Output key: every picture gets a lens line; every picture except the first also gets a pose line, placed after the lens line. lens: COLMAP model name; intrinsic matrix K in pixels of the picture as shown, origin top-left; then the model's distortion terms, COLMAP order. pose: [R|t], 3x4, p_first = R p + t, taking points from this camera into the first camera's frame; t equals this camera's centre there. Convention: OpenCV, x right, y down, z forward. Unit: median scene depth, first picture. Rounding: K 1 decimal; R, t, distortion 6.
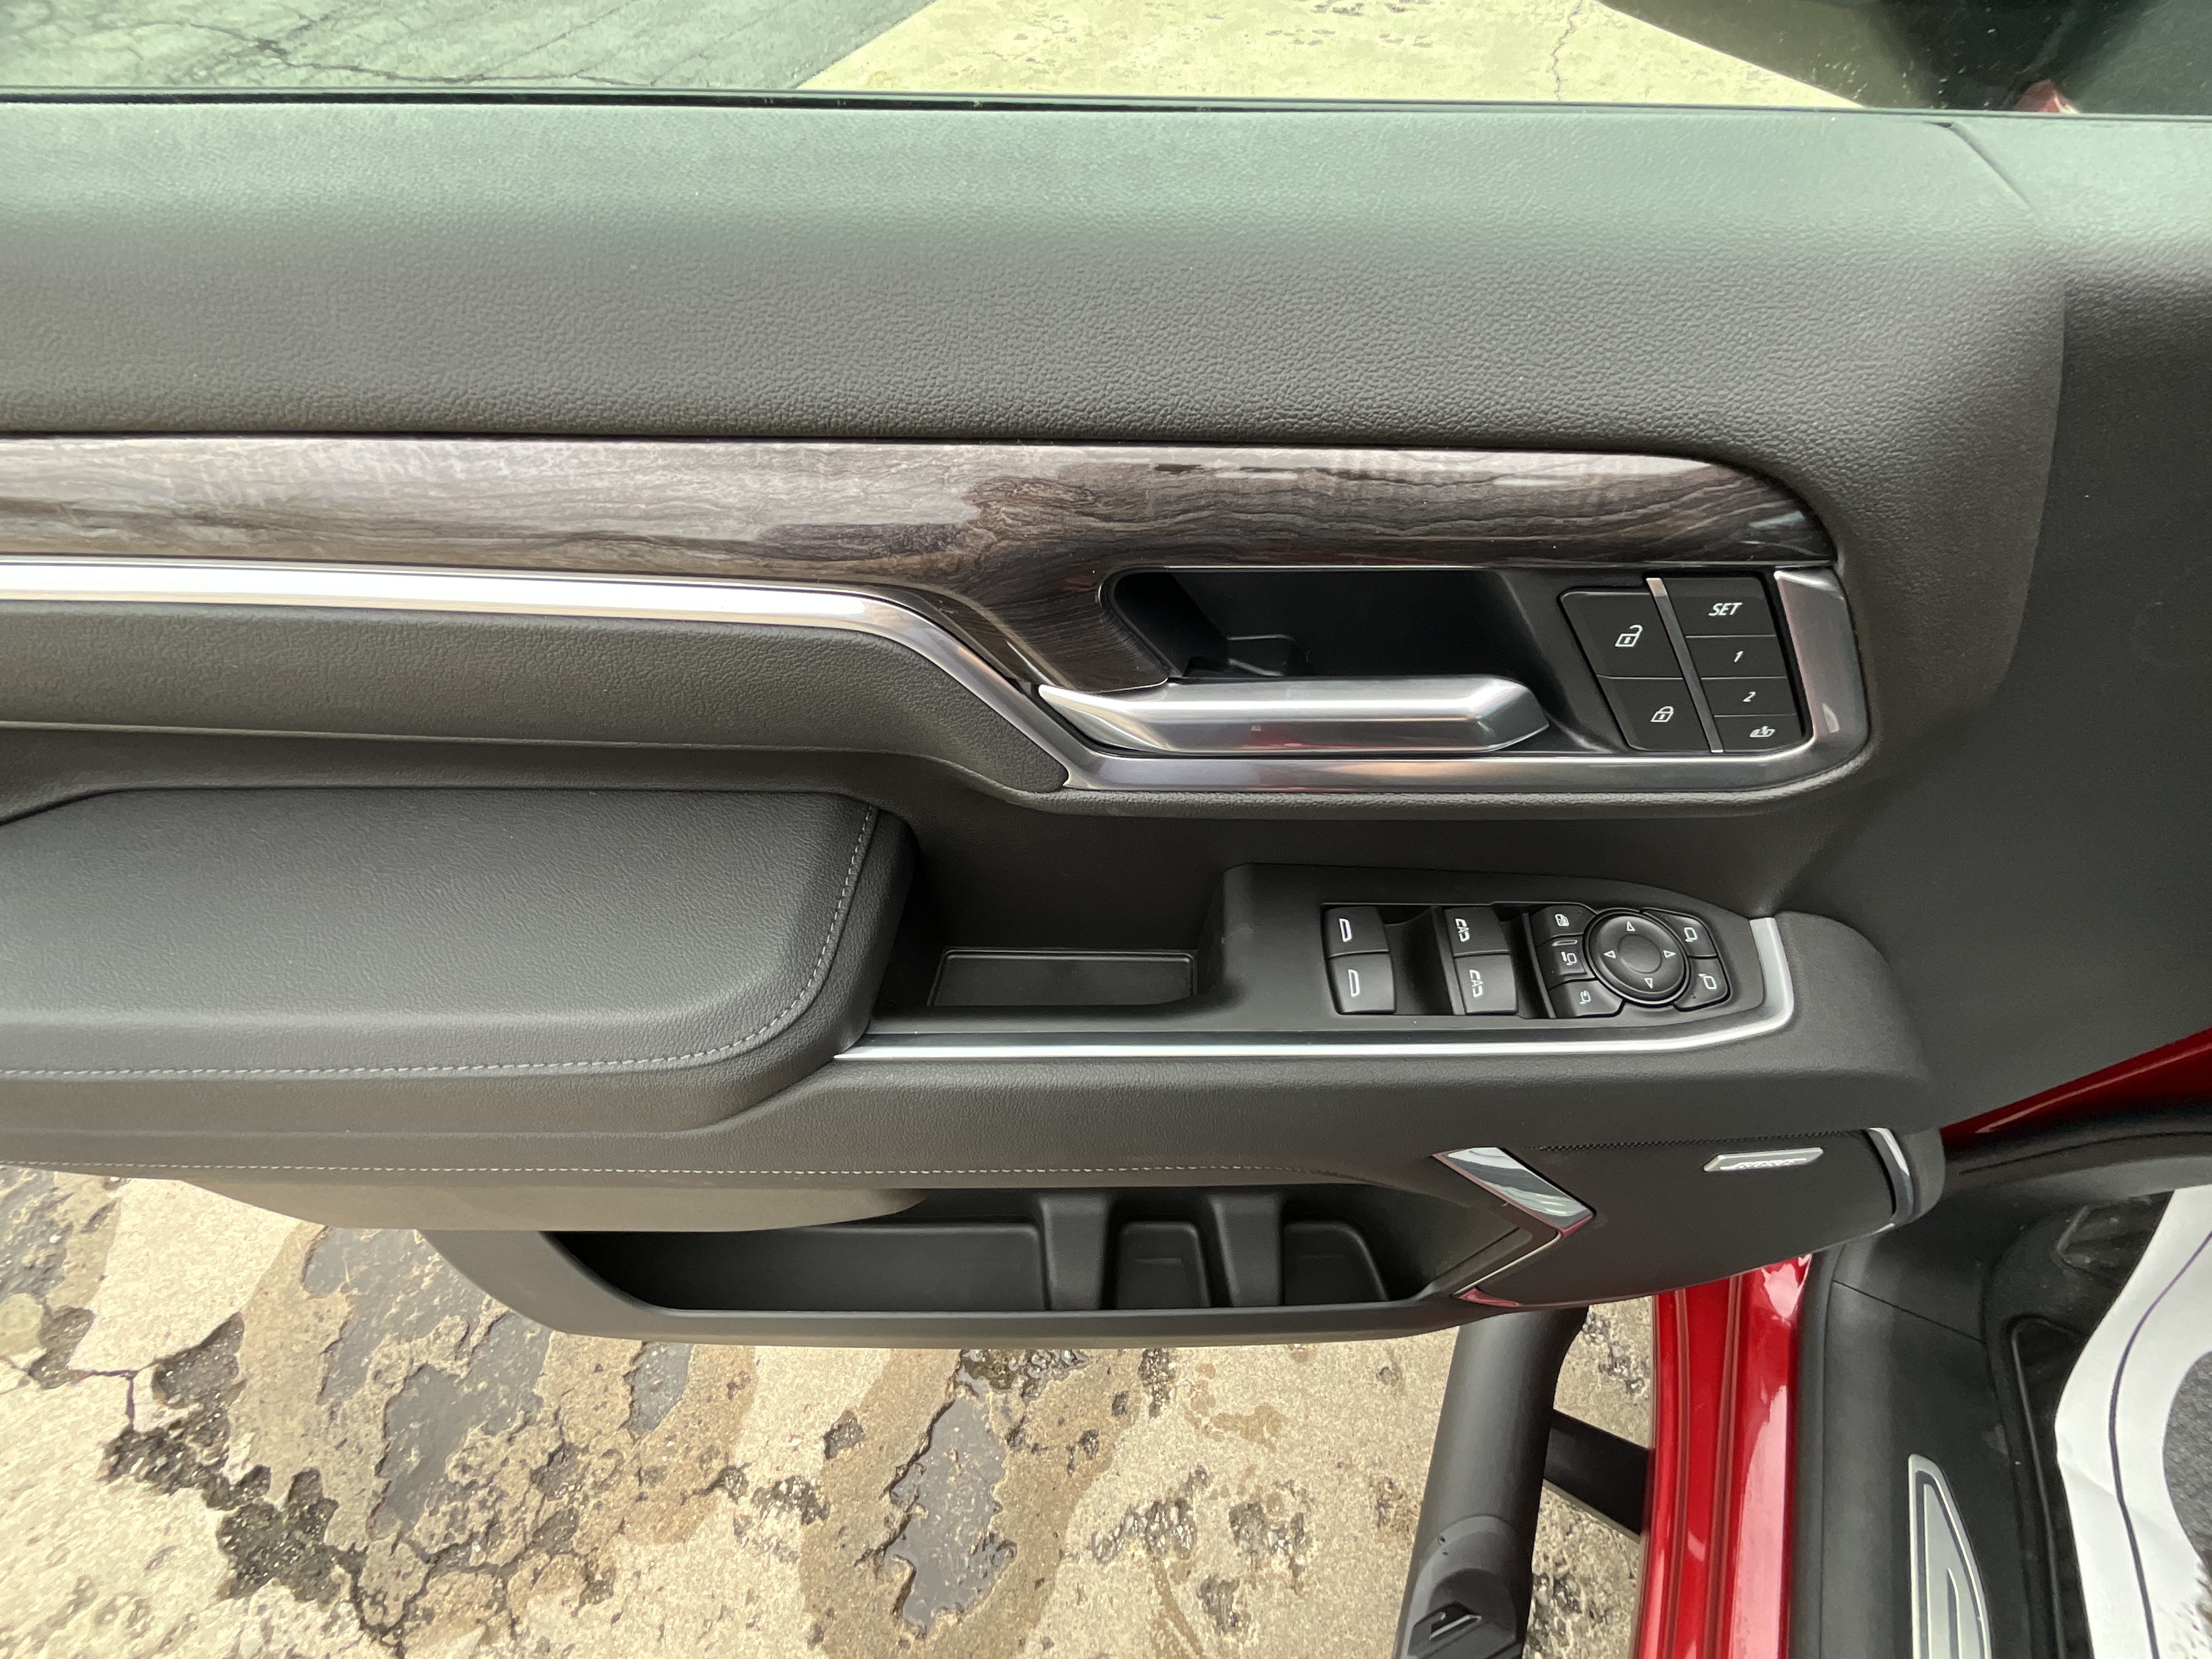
lens RADIAL K [[895.1, 0, 1109.0], [0, 895.1, 848.3], [0, 0, 1]] dist [-0.001109, -0.000530]
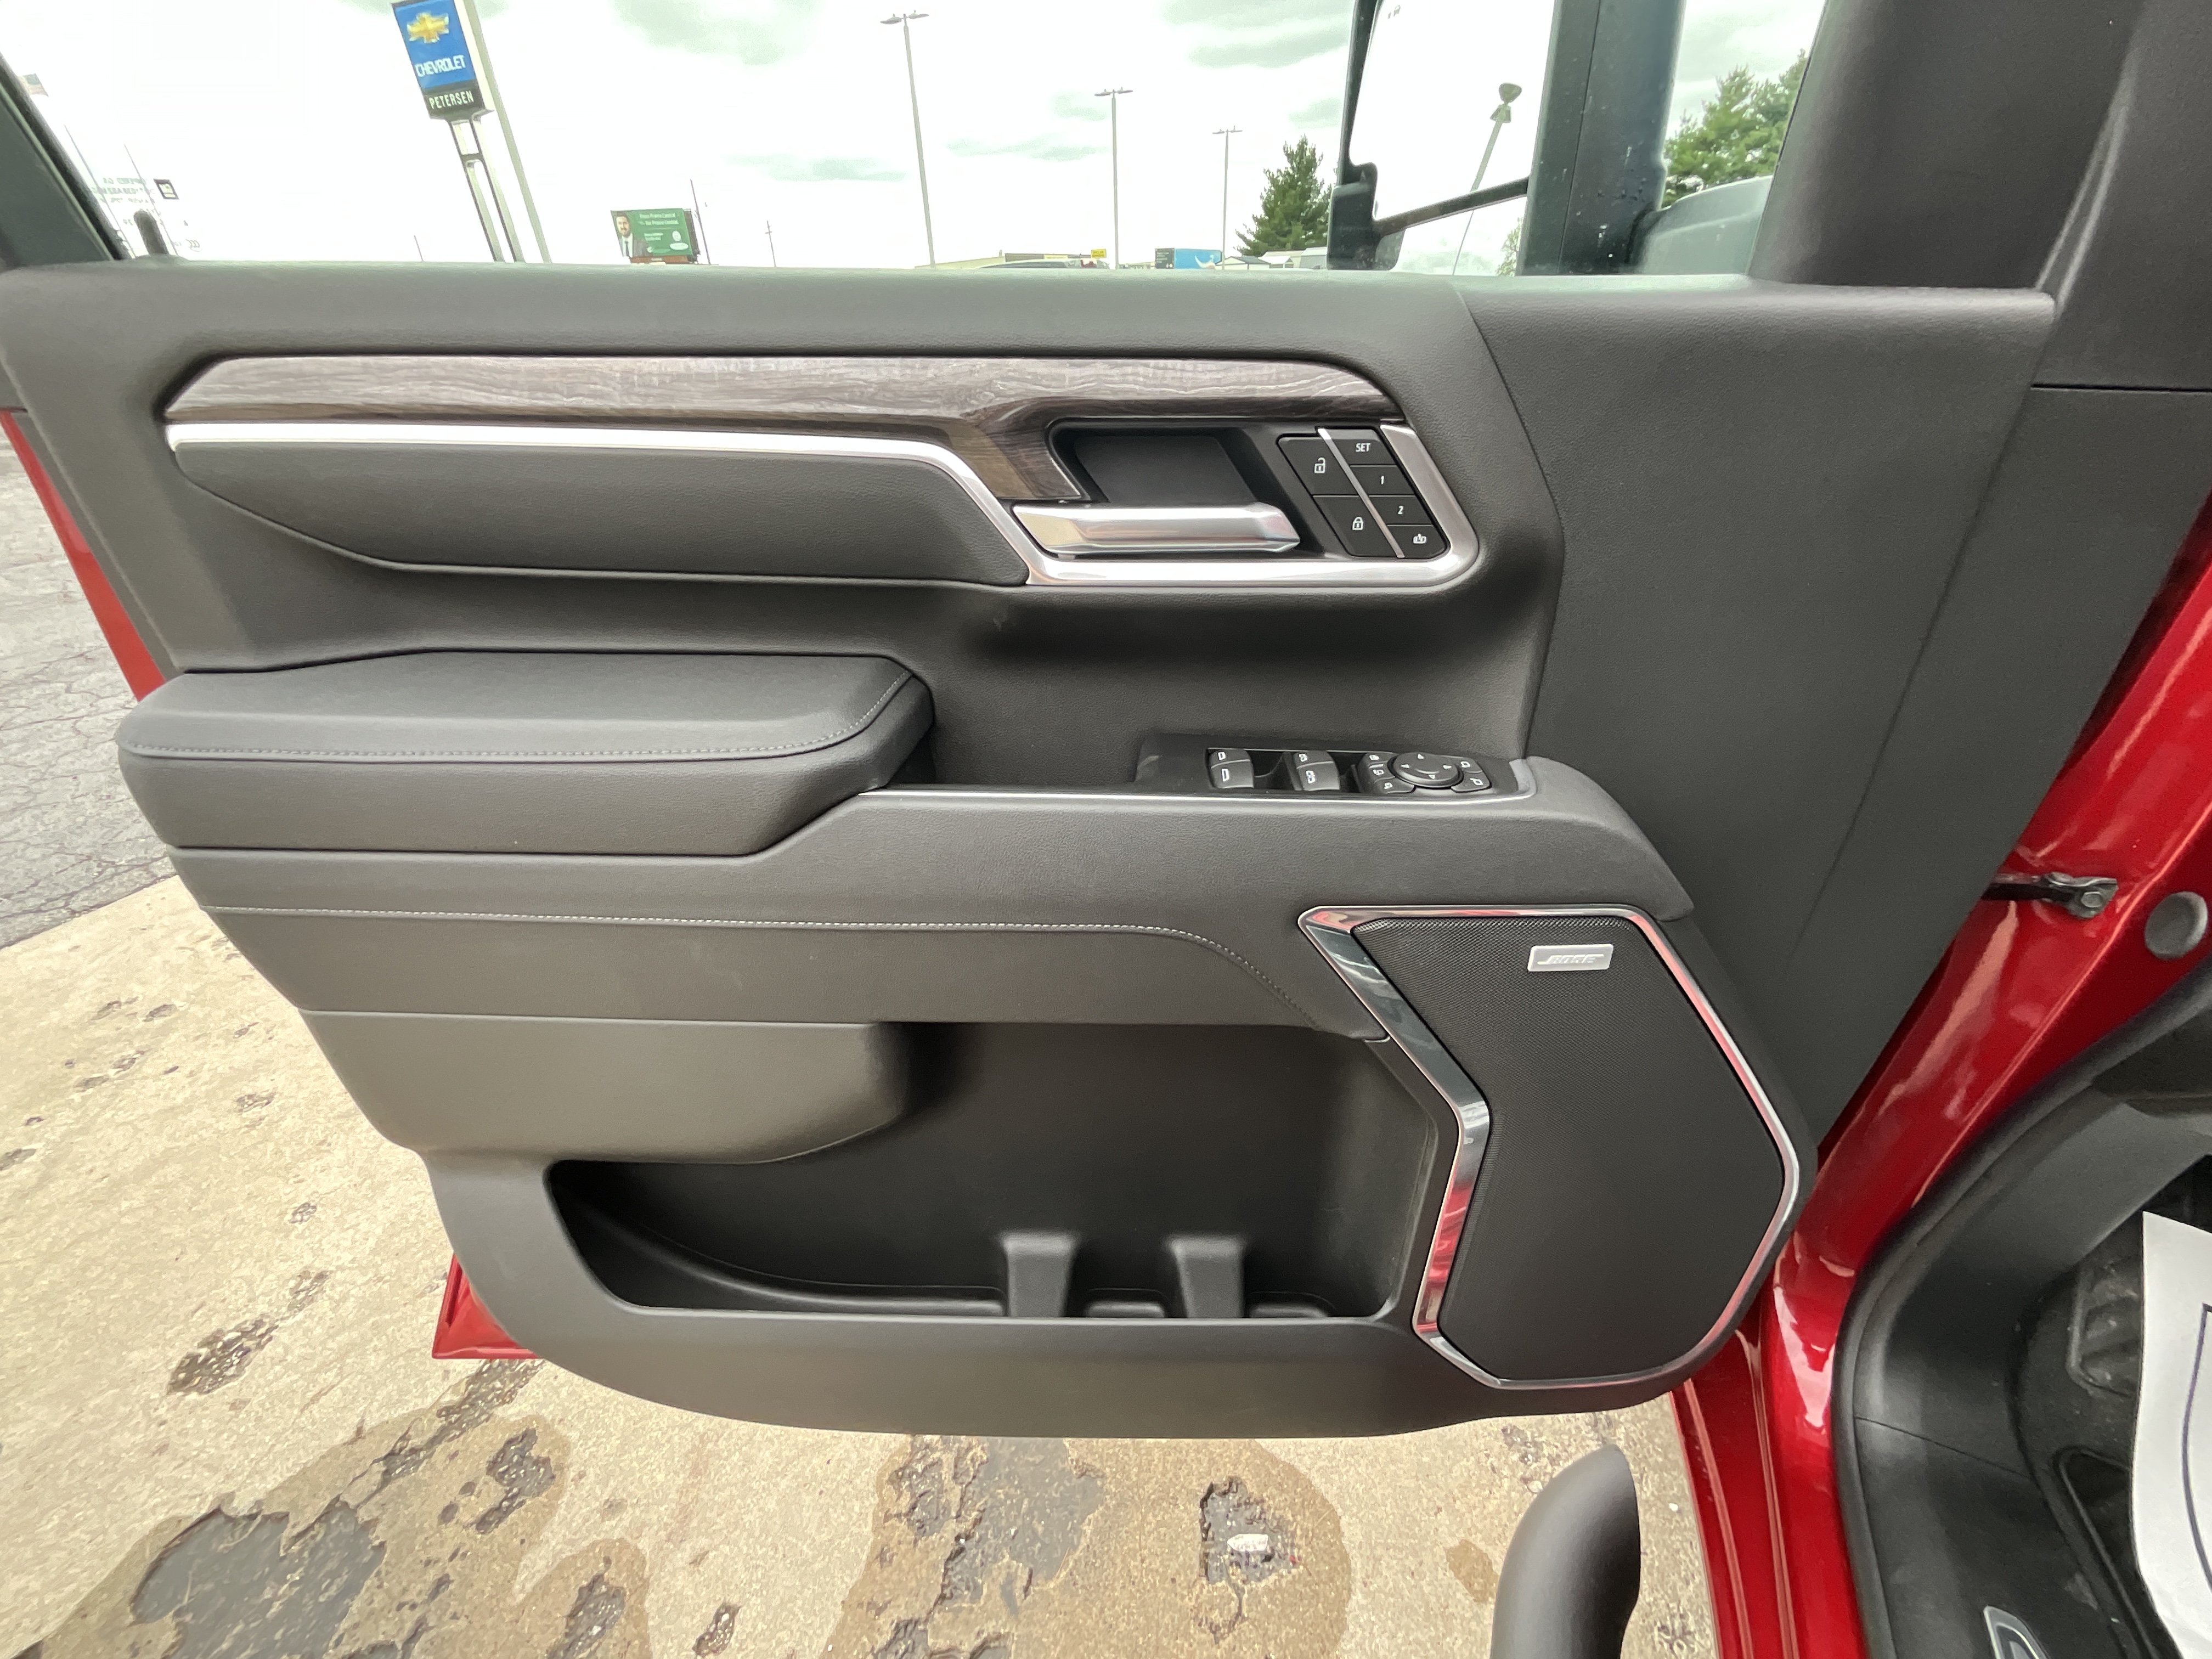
lens RADIAL K [[895.1, 0, 1104.2], [0, 895.1, 840.8], [0, 0, 1]] dist [-0.001109, -0.000530]
pose [[0.999654, 0.012591, -0.023106, 0.051085], [-0.021358, 0.901153, -0.432976, 0.398995], [0.015371, 0.433319, 0.901109, -0.117840]]
